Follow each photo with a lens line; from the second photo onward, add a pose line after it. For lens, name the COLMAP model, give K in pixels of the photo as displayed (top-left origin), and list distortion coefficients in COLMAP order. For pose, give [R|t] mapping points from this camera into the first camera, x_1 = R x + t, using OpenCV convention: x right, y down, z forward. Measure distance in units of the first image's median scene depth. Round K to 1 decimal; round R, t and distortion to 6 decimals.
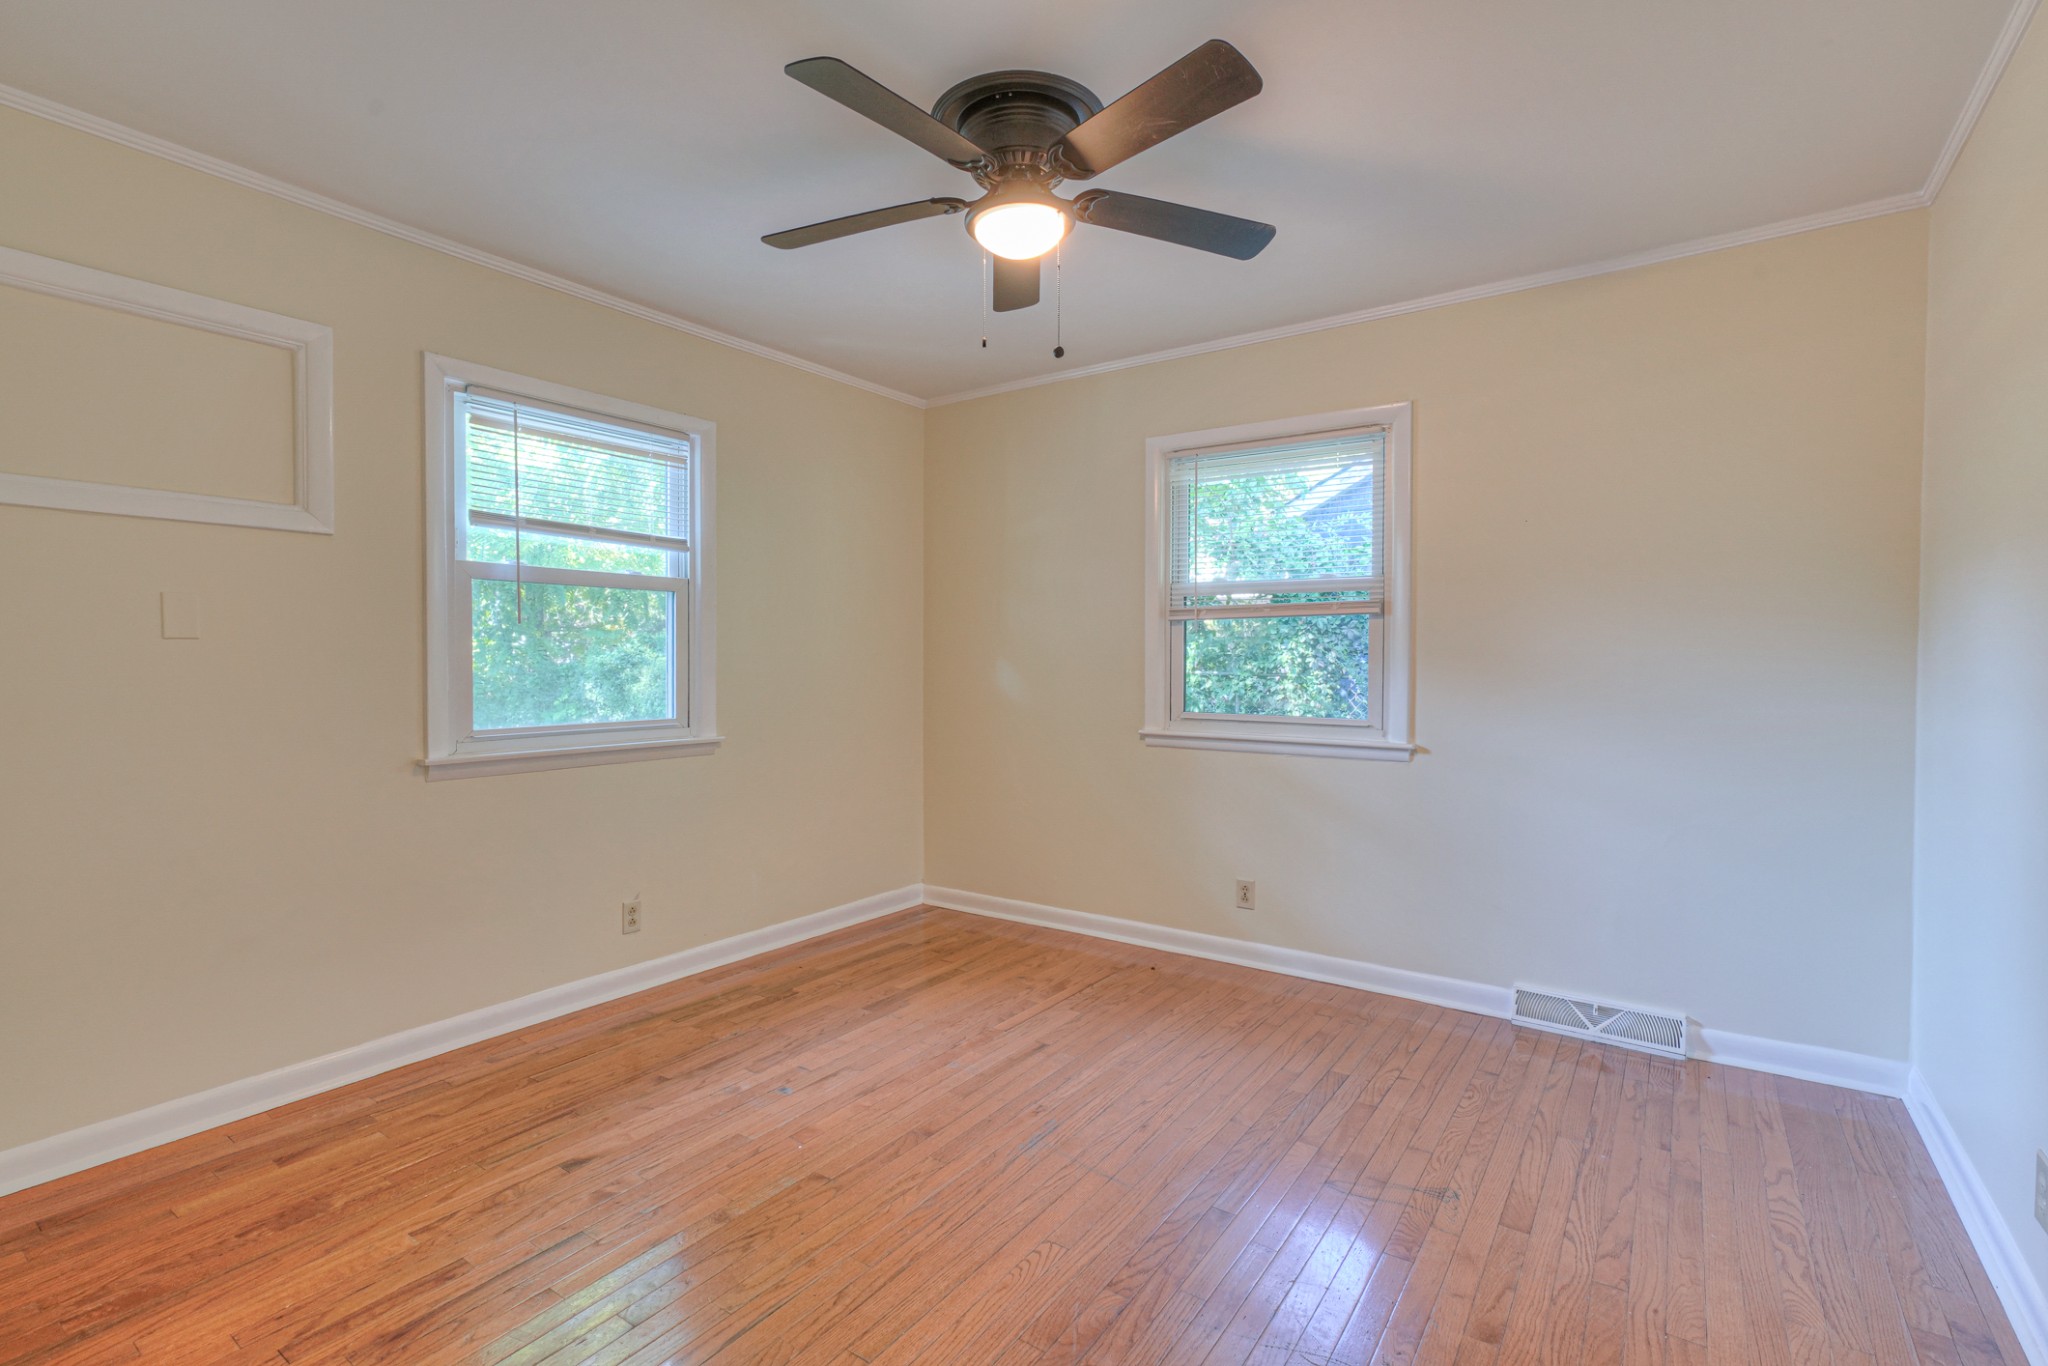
lens RADIAL K [[940.3, 0, 1028.6], [0, 940.3, 683.6], [0, 0, 1]] dist [0.000891, 0.000678]
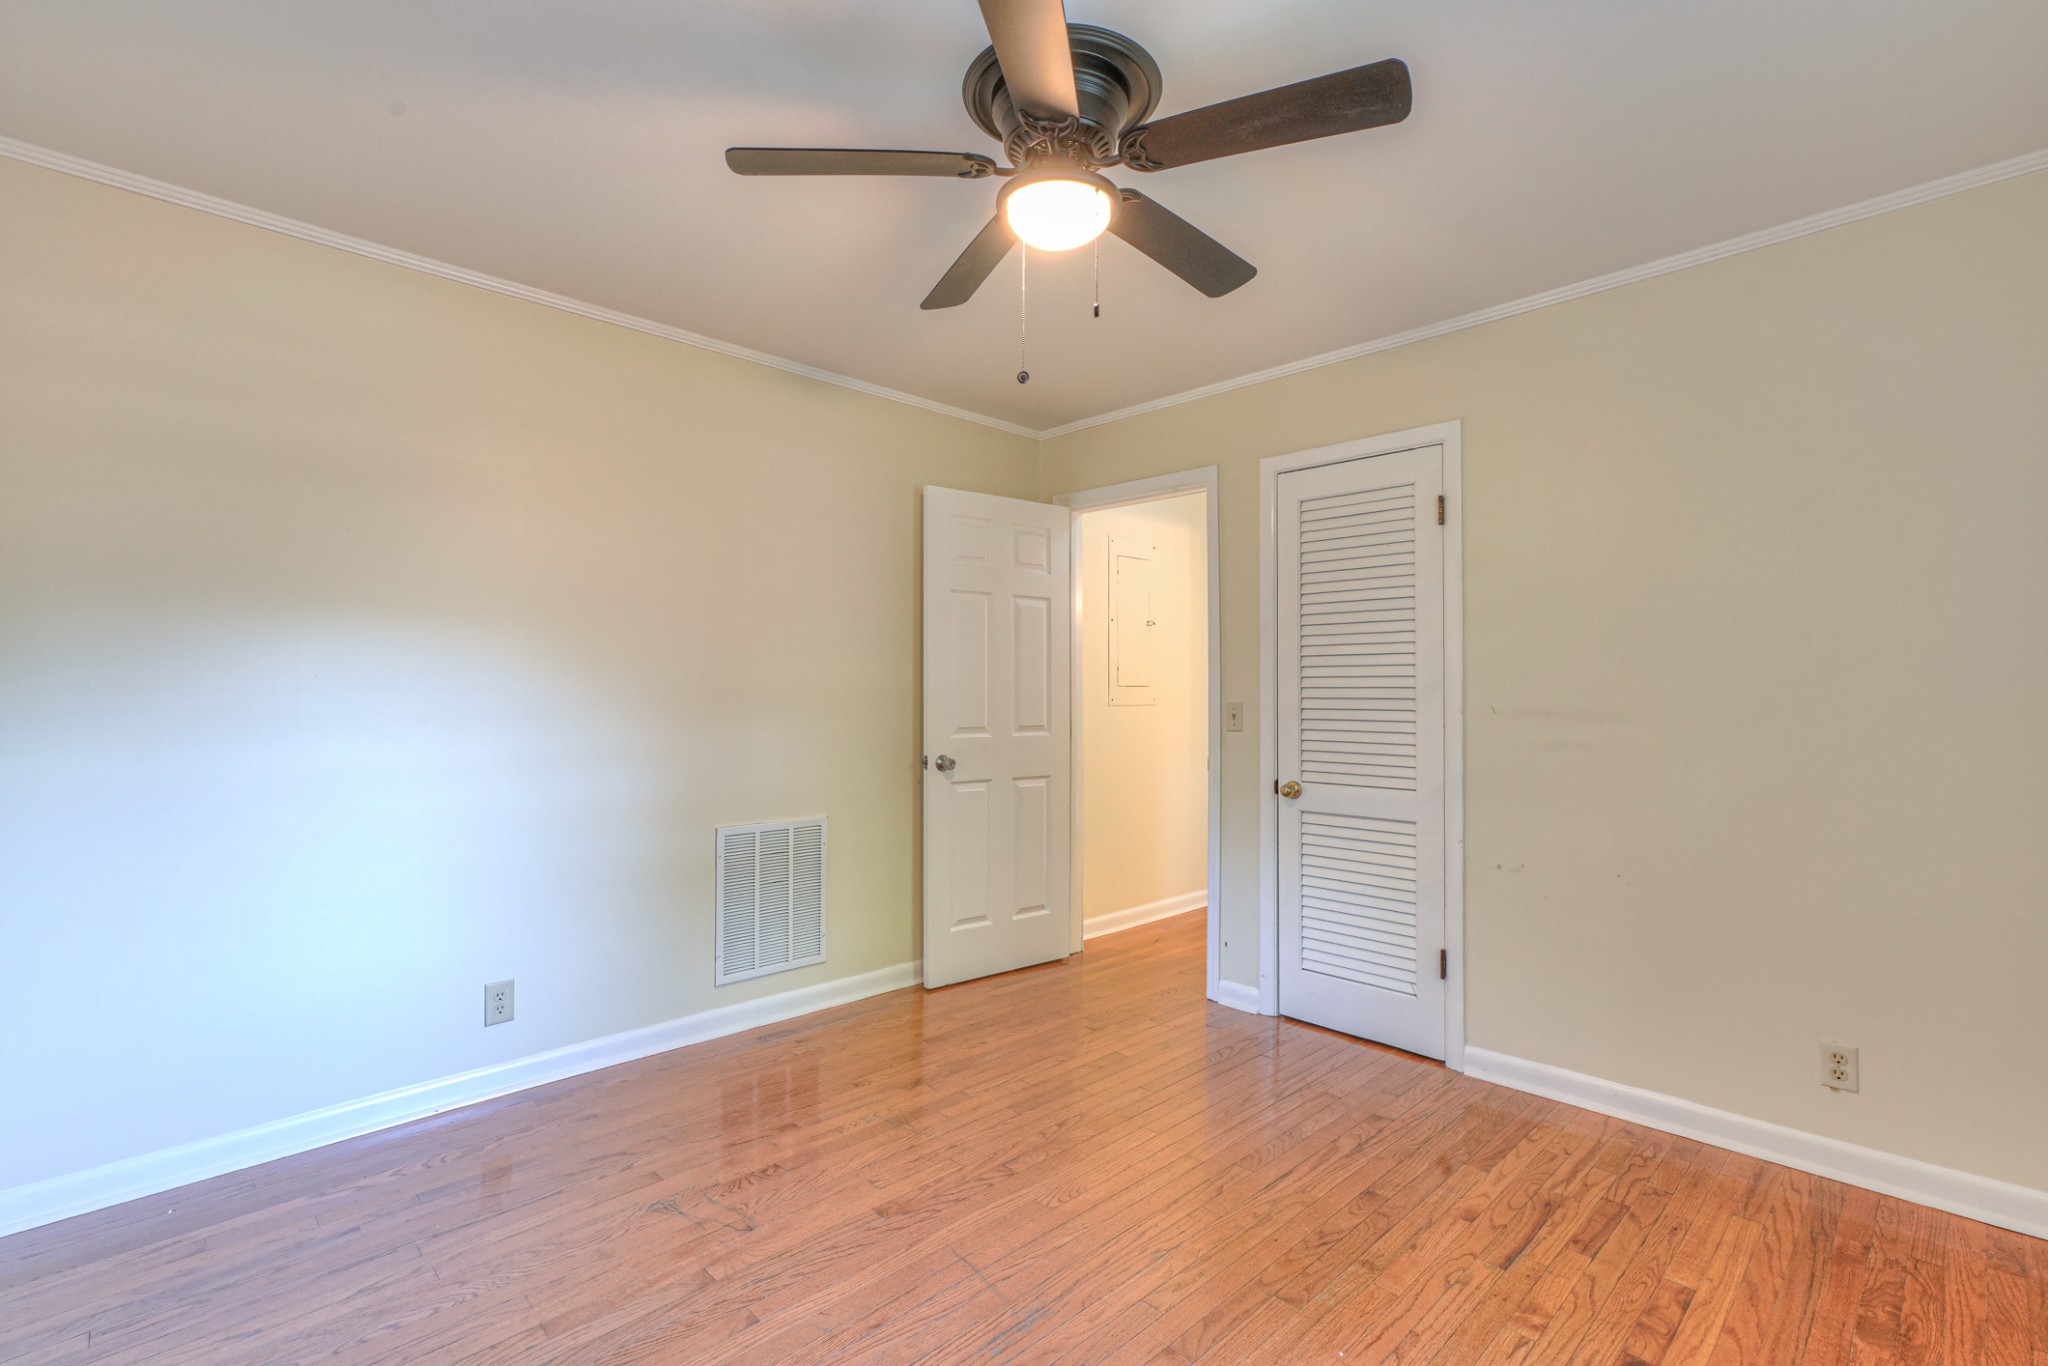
lens RADIAL K [[940.3, 0, 1028.6], [0, 940.3, 683.6], [0, 0, 1]] dist [0.000891, 0.000678]
pose [[-0.983755, -0.000972, 0.179515, -0.149033], [0.001116, 0.999933, 0.011531, -0.053415], [-0.179514, 0.011544, -0.983688, 1.991960]]
